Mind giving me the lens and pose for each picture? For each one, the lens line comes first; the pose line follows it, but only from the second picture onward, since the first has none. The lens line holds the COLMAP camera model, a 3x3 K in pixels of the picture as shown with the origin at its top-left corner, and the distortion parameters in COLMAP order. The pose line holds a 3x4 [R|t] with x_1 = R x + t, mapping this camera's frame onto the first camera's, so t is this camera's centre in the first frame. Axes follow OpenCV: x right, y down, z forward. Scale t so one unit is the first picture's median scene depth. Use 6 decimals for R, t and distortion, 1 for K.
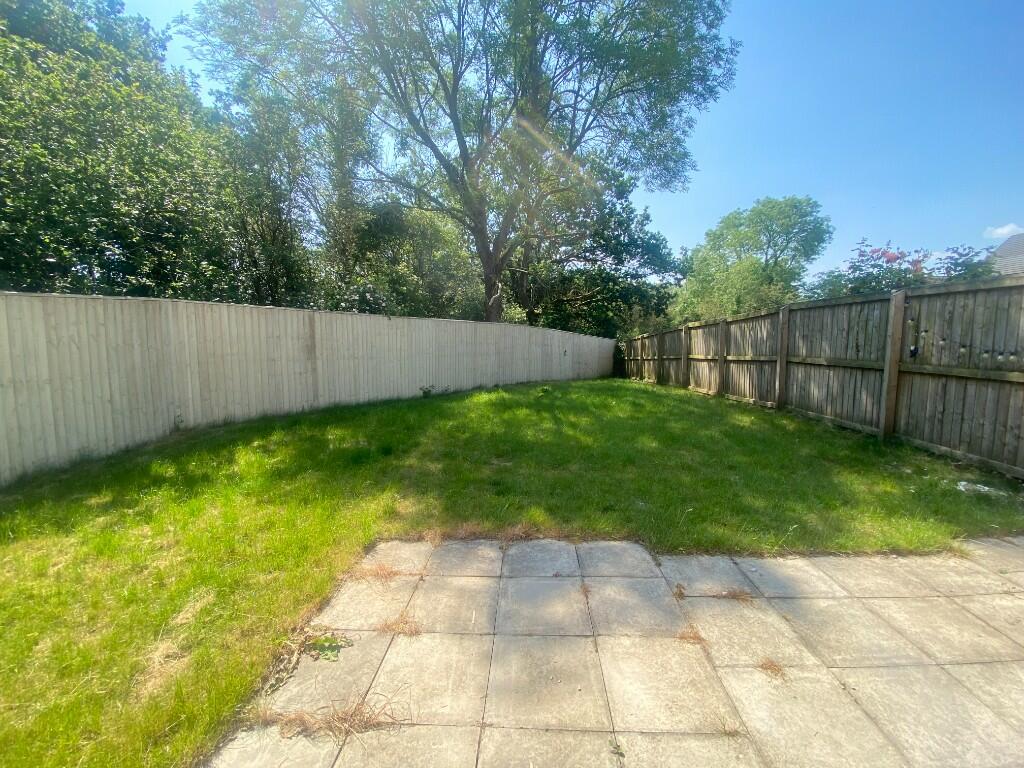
lens RADIAL K [[415.7, 0, 515.2], [0, 415.7, 378.0], [0, 0, 1]] dist [0.023773, -0.001781]
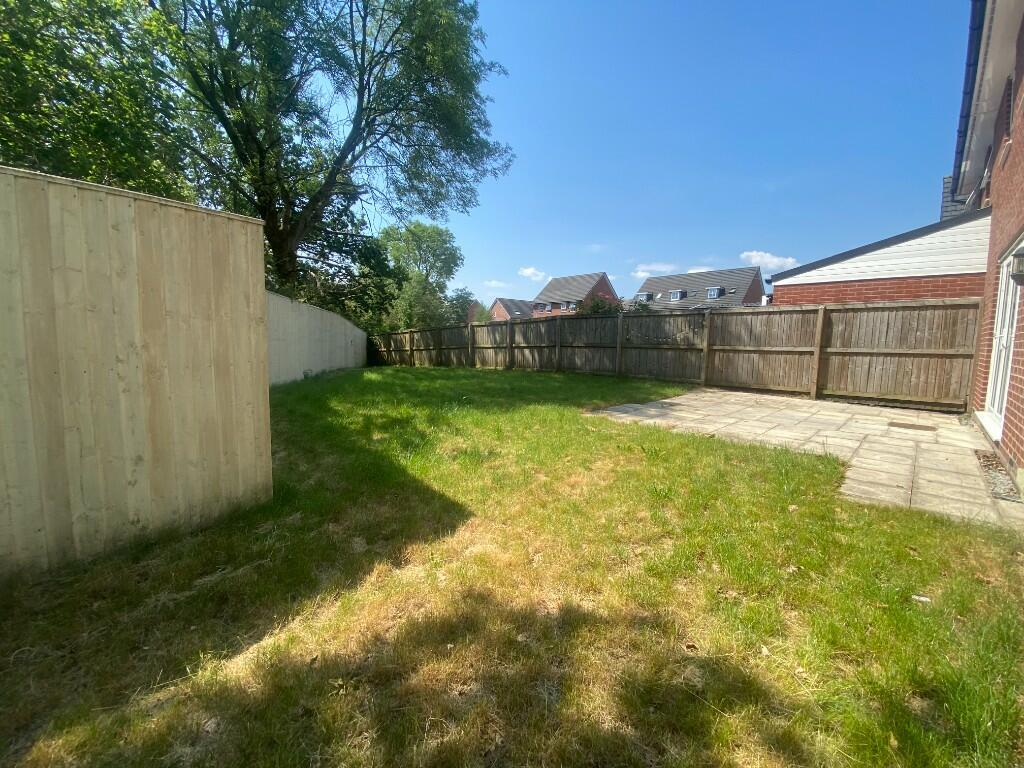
lens RADIAL K [[411.2, 0, 511.7], [0, 411.2, 382.9], [0, 0, 1]] dist [0.002052, 0.000021]
pose [[0.700671, -0.052211, 0.711572, -0.511076], [0.041480, 0.998613, 0.032427, 0.036371], [-0.712278, 0.006795, 0.701865, -0.079390]]
